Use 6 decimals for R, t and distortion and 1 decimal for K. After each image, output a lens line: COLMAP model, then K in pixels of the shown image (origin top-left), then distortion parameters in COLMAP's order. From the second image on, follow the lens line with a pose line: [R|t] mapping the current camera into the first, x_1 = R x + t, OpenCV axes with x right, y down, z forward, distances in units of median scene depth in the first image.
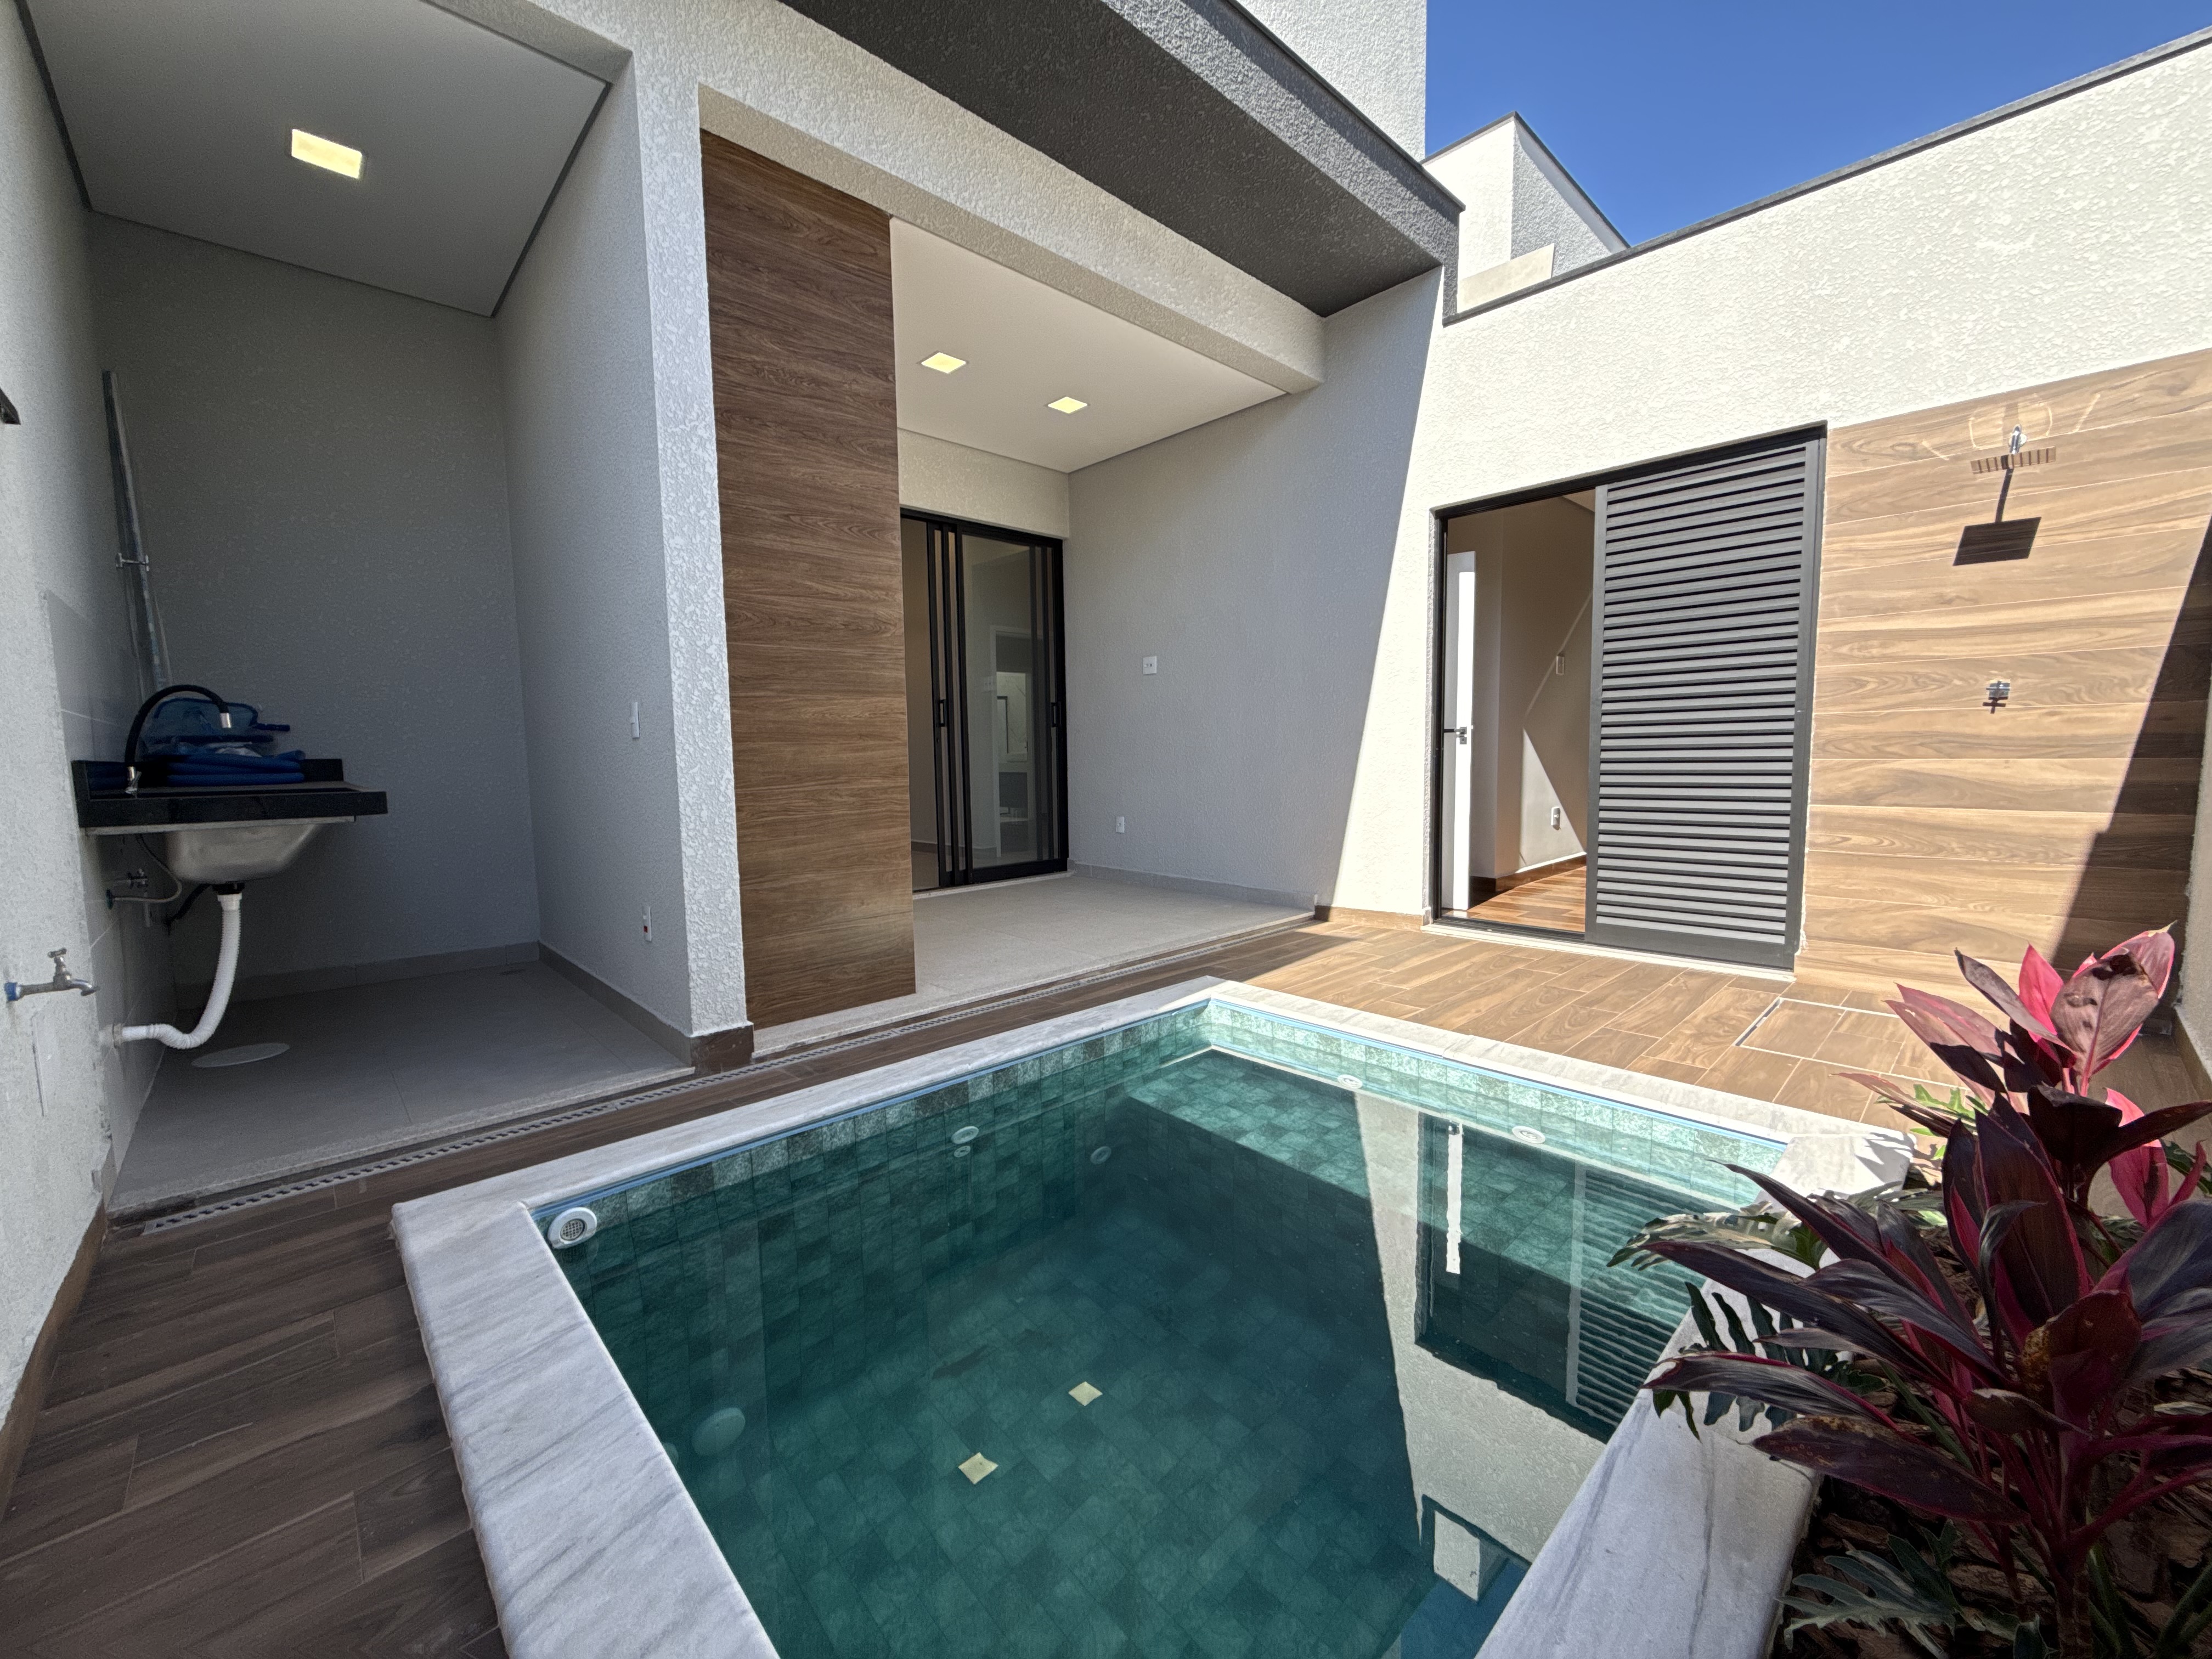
lens RADIAL K [[873.5, 0, 1102.1], [0, 873.5, 826.8], [0, 0, 1]] dist [-0.000865, -0.000039]
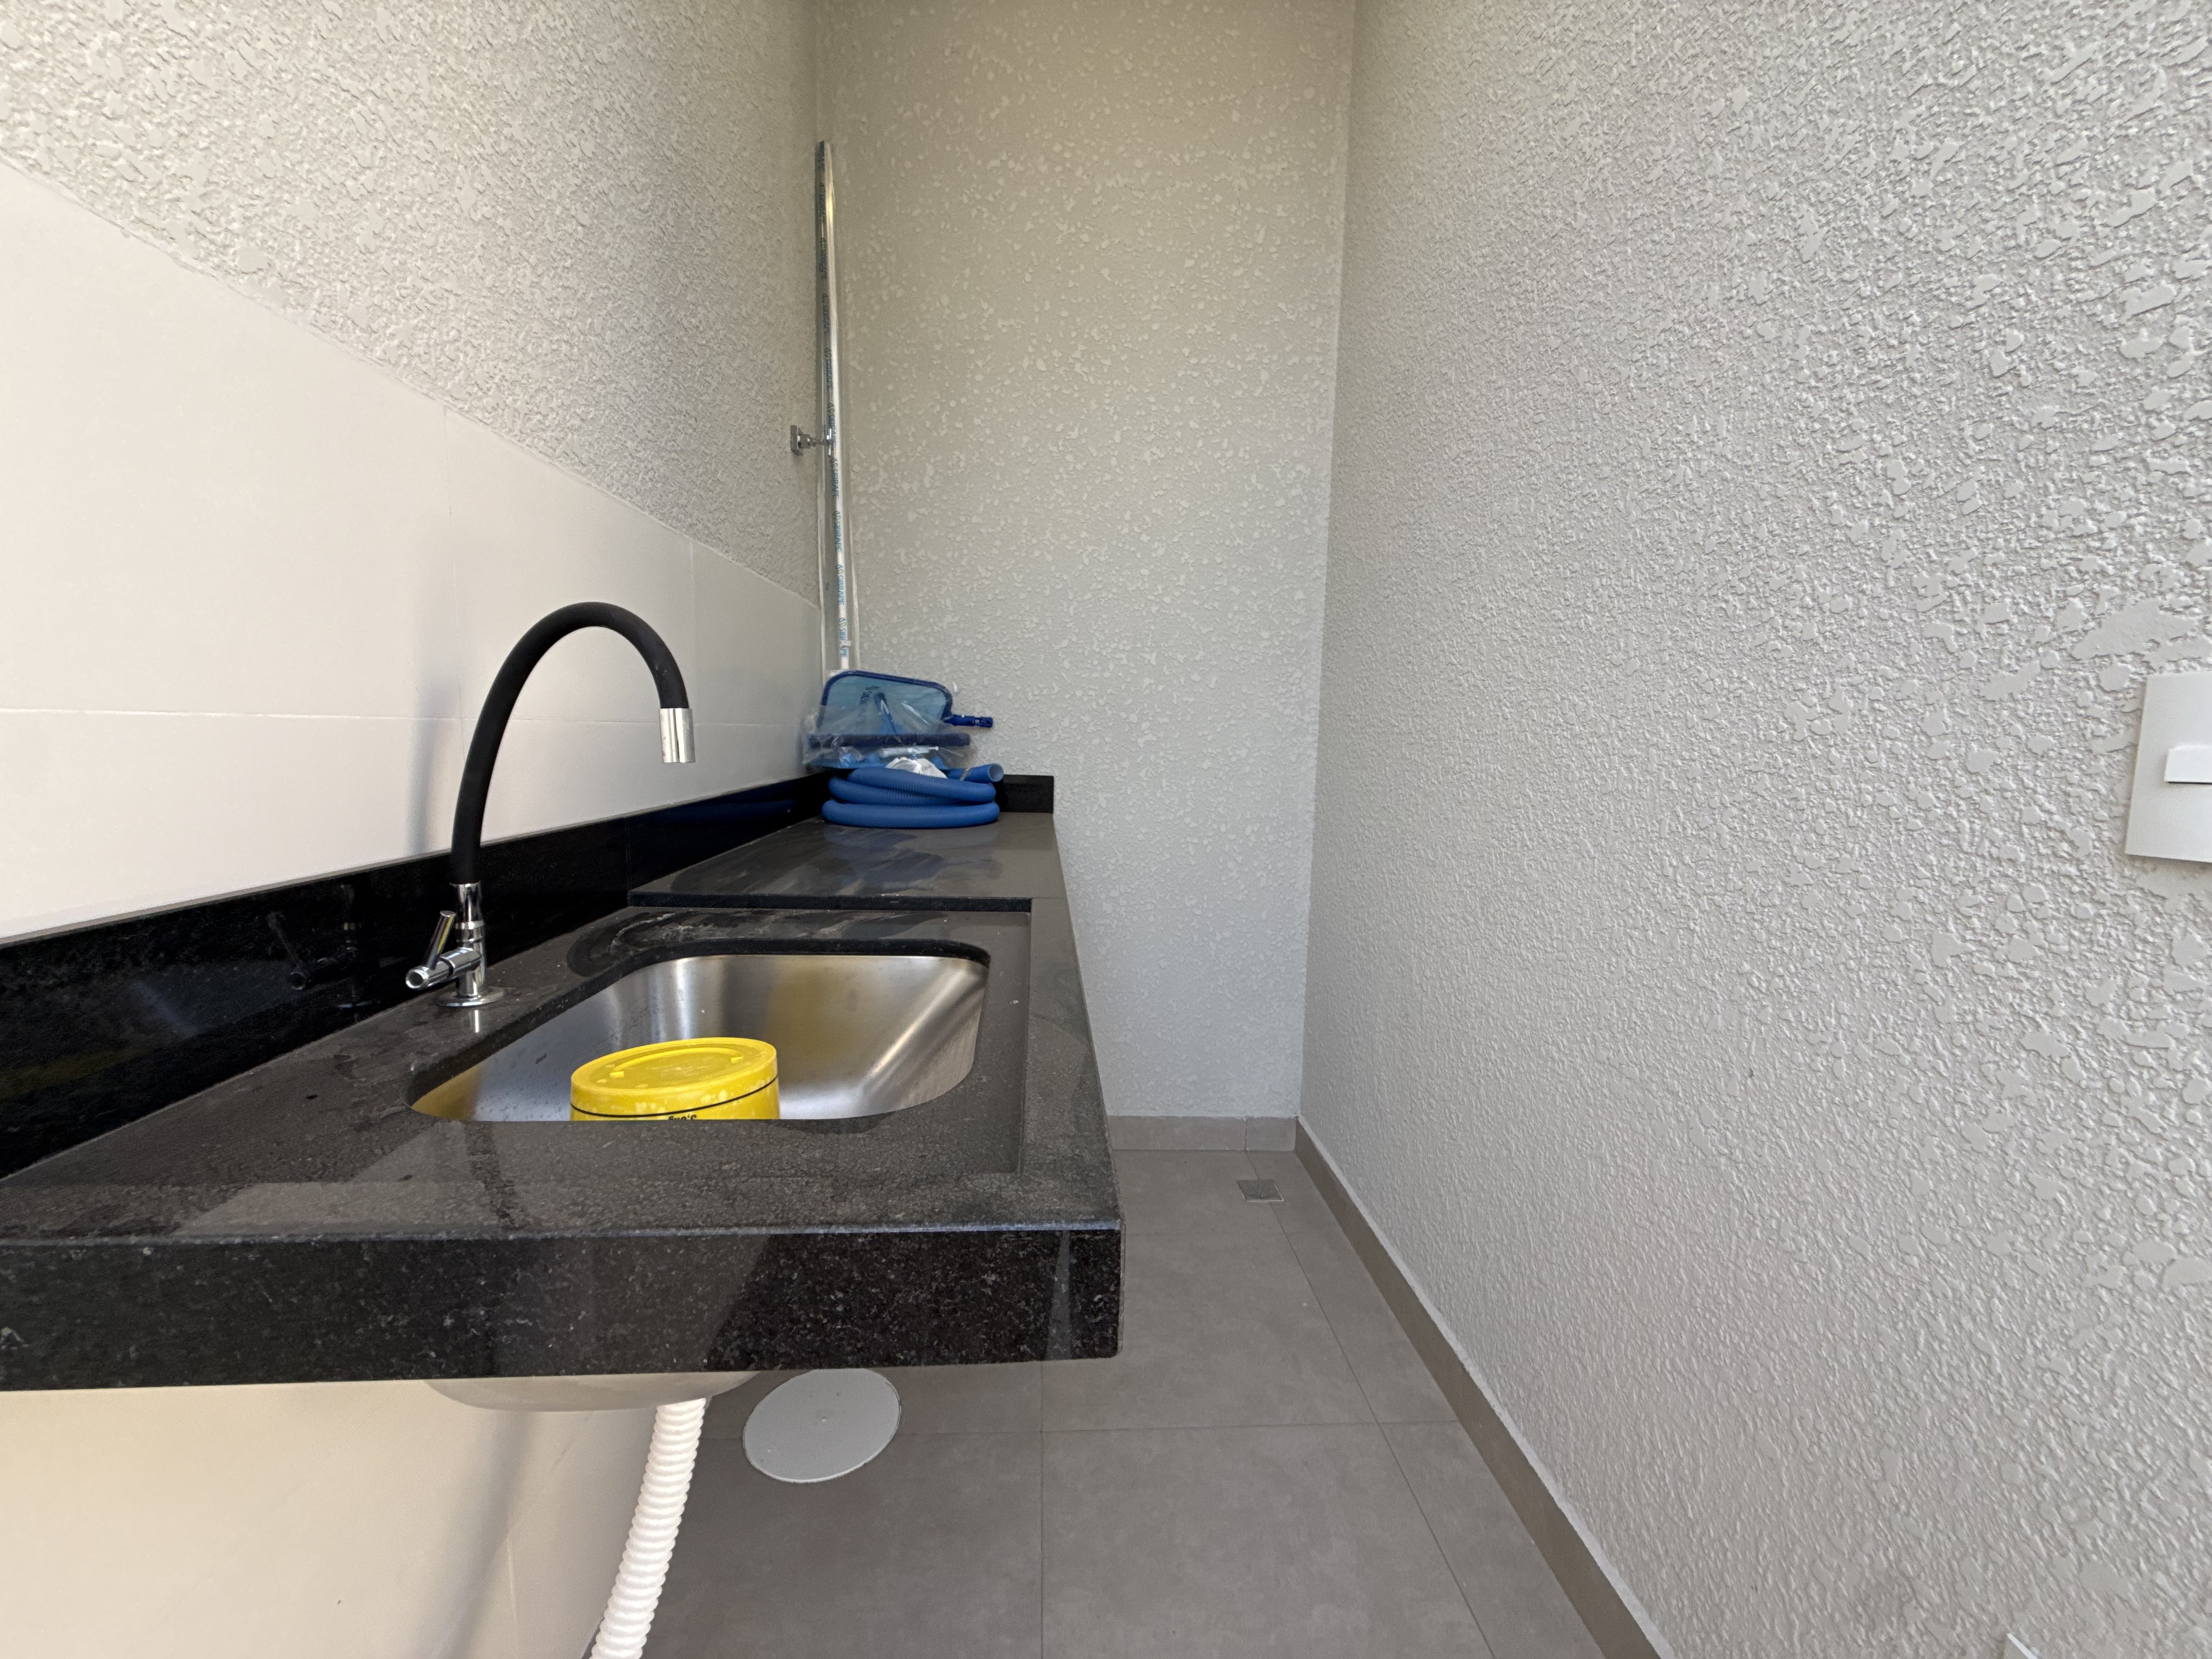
lens RADIAL K [[873.5, 0, 1102.1], [0, 873.5, 826.8], [0, 0, 1]] dist [-0.000865, -0.000039]
pose [[0.776063, 0.102937, -0.622198, -0.533401], [-0.091965, 0.994515, 0.049826, -0.085658], [0.623914, 0.018552, 0.781273, 0.629111]]
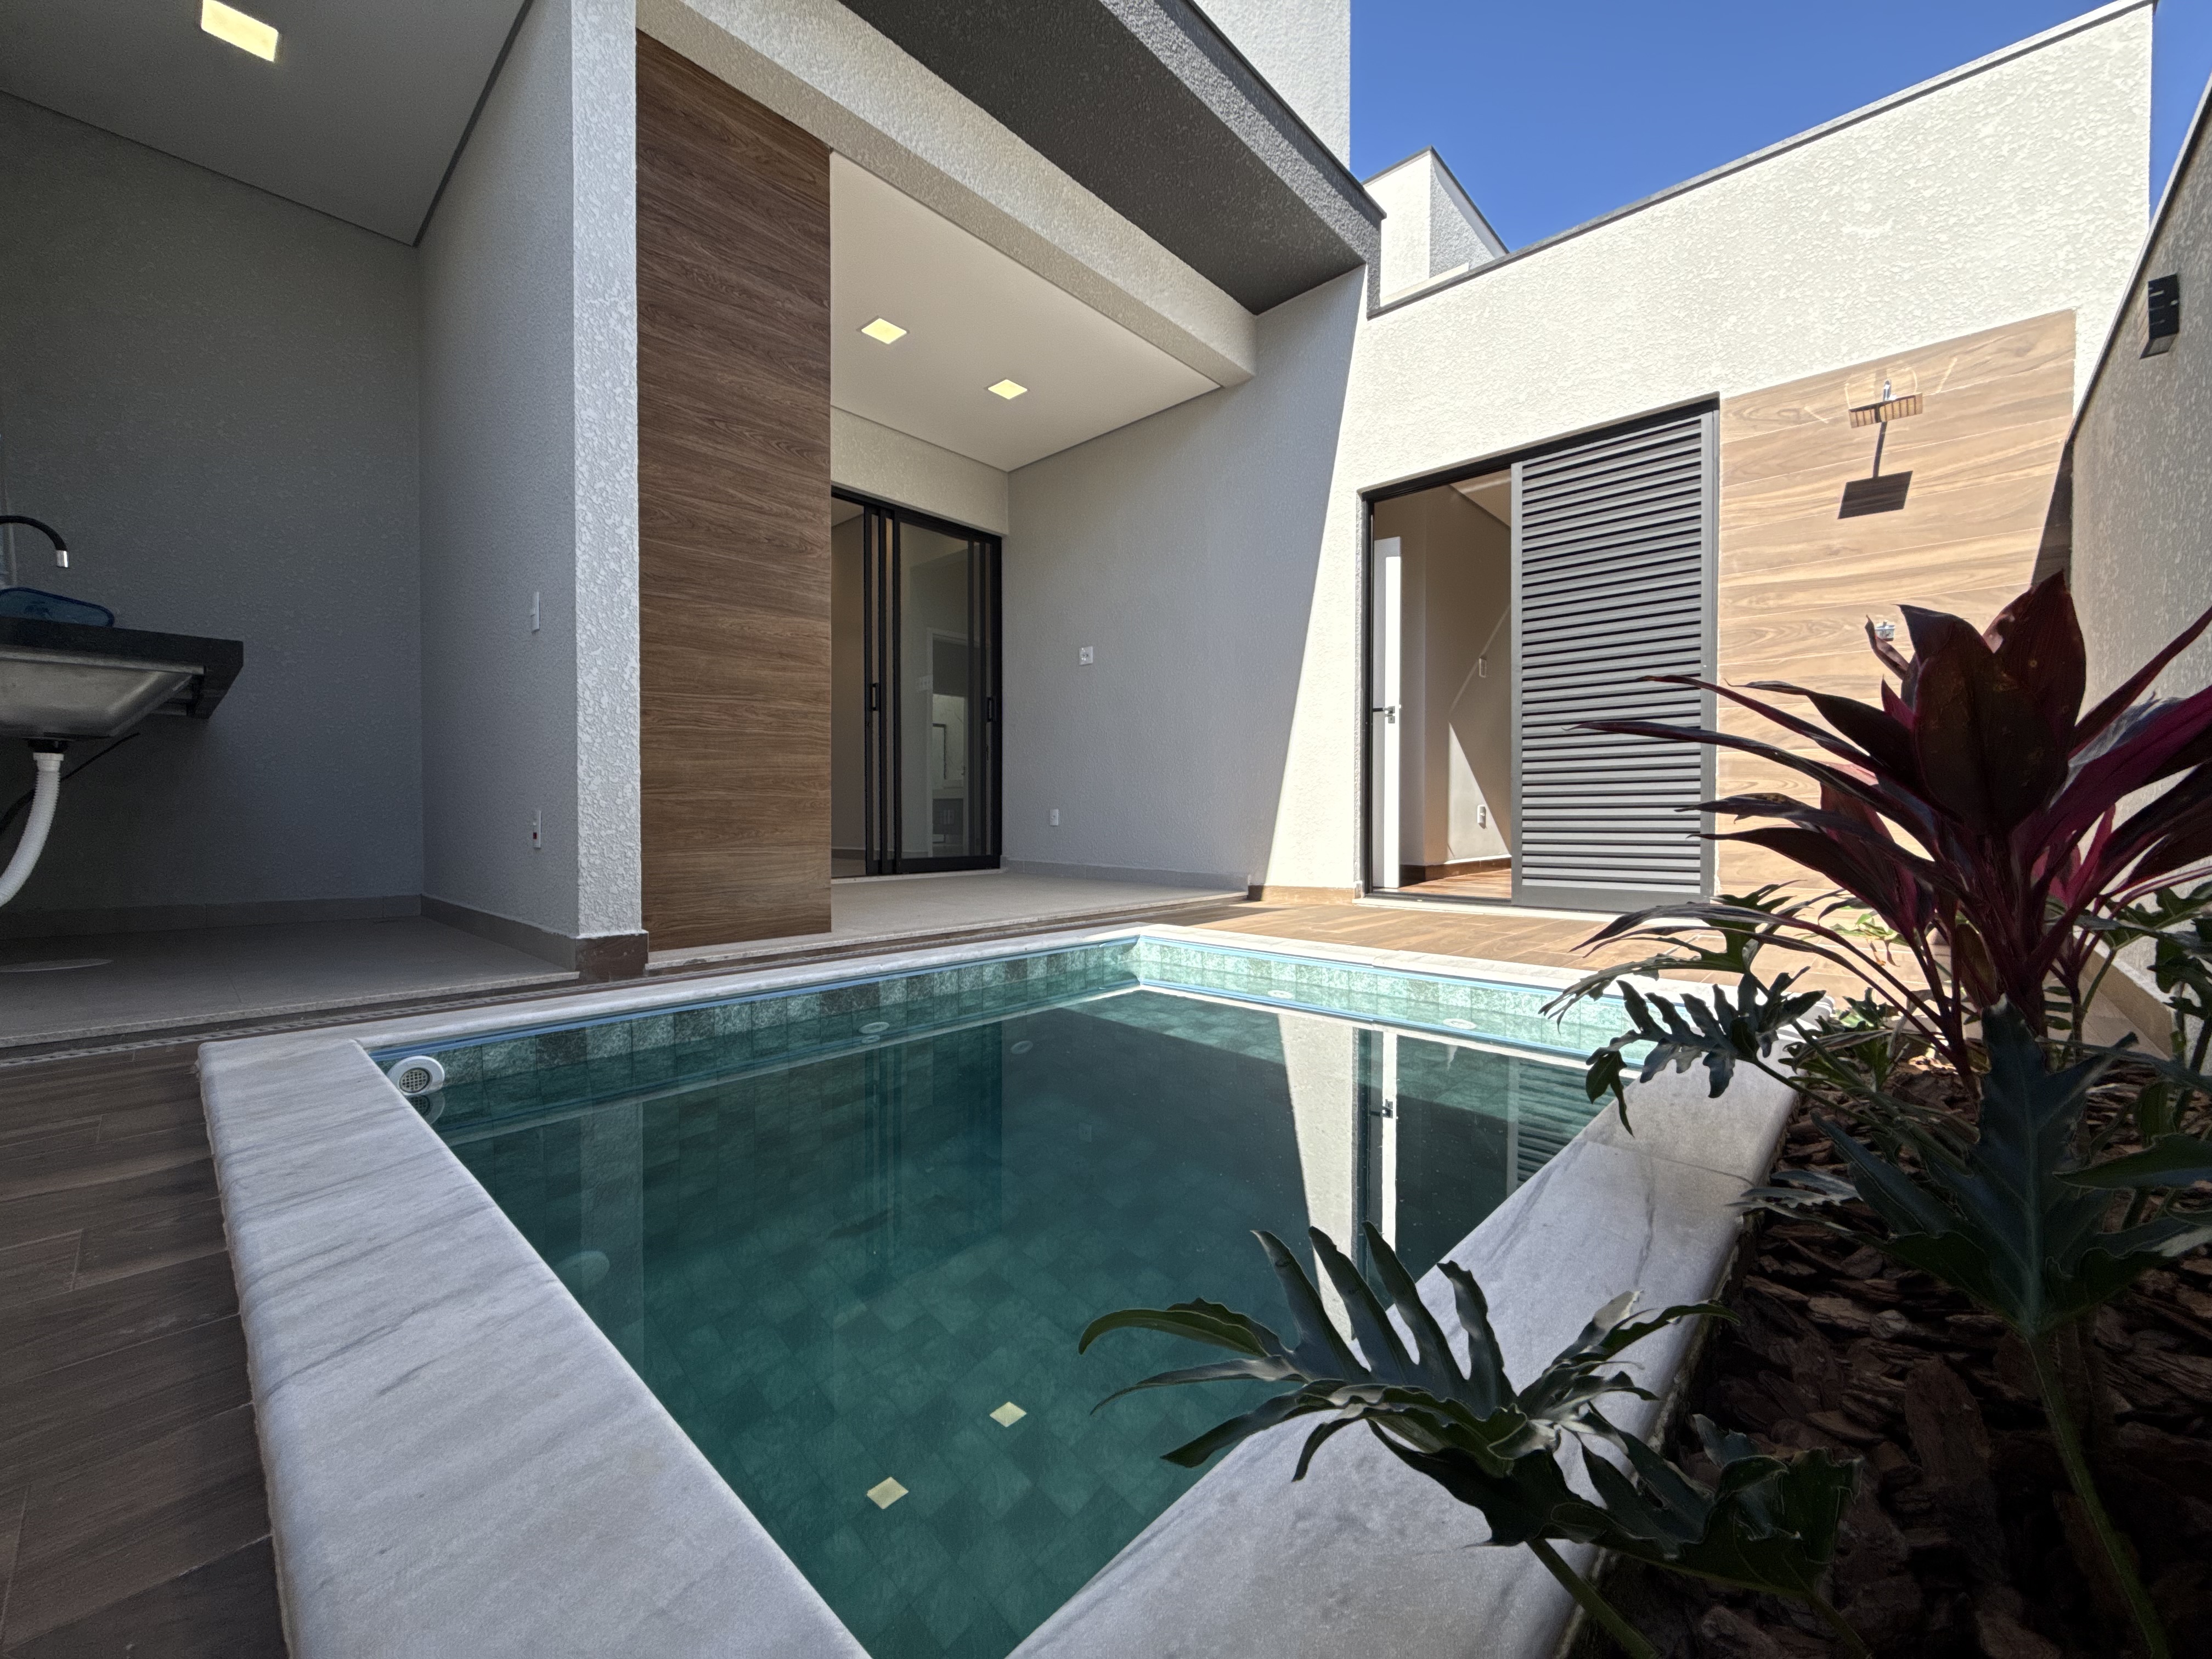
lens RADIAL K [[873.5, 0, 1102.1], [0, 873.5, 826.8], [0, 0, 1]] dist [-0.000865, -0.000039]
pose [[0.997595, 0.016181, 0.067394, 0.015432], [-0.011171, 0.997190, -0.074074, 0.153167], [-0.068403, 0.073143, 0.994973, 0.029557]]
